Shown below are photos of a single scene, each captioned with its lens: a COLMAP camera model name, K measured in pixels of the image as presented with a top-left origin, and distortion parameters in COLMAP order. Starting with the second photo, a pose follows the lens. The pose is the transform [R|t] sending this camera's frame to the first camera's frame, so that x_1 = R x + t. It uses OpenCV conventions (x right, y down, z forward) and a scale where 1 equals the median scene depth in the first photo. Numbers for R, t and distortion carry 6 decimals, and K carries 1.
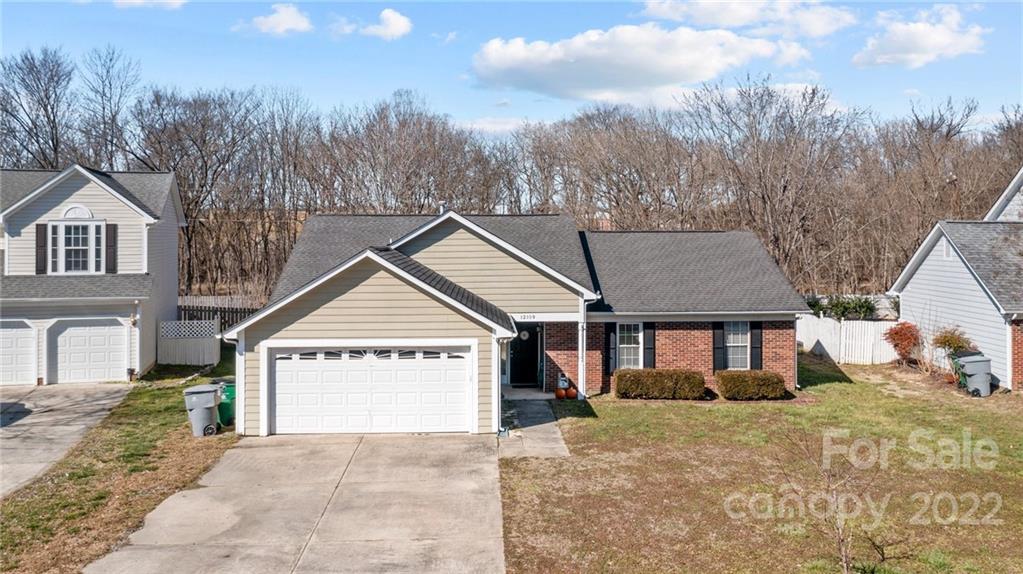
lens RADIAL K [[803.1, 0, 511.5], [0, 803.1, 287.0], [0, 0, 1]] dist [-0.043793, 0.003679]
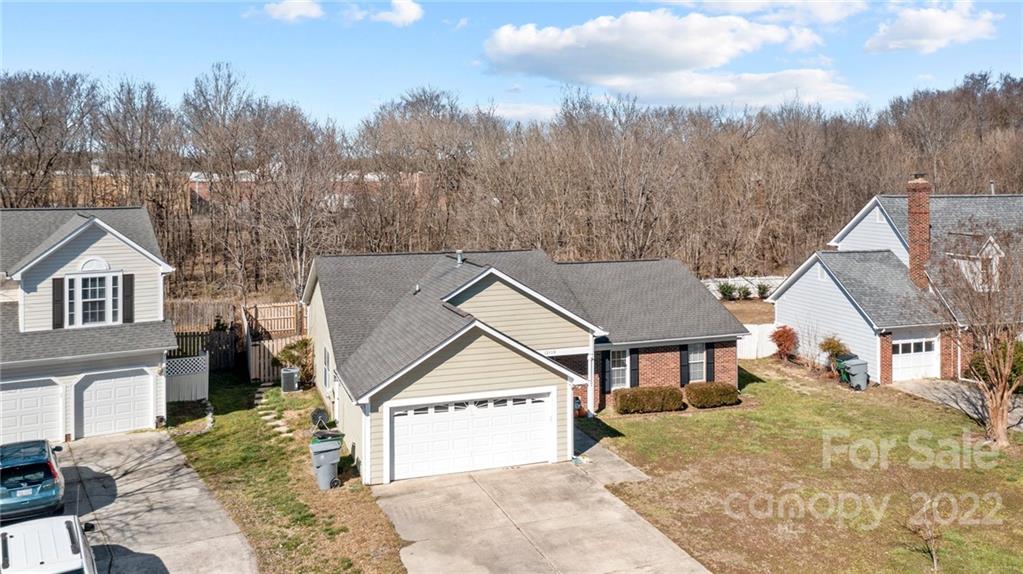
lens RADIAL K [[803.1, 0, 511.5], [0, 803.1, 287.0], [0, 0, 1]] dist [-0.043793, 0.003679]
pose [[0.955513, -0.031566, 0.293255, -0.351600], [0.013750, 0.997943, 0.062617, -0.124554], [-0.294628, -0.055799, 0.953982, -0.103769]]
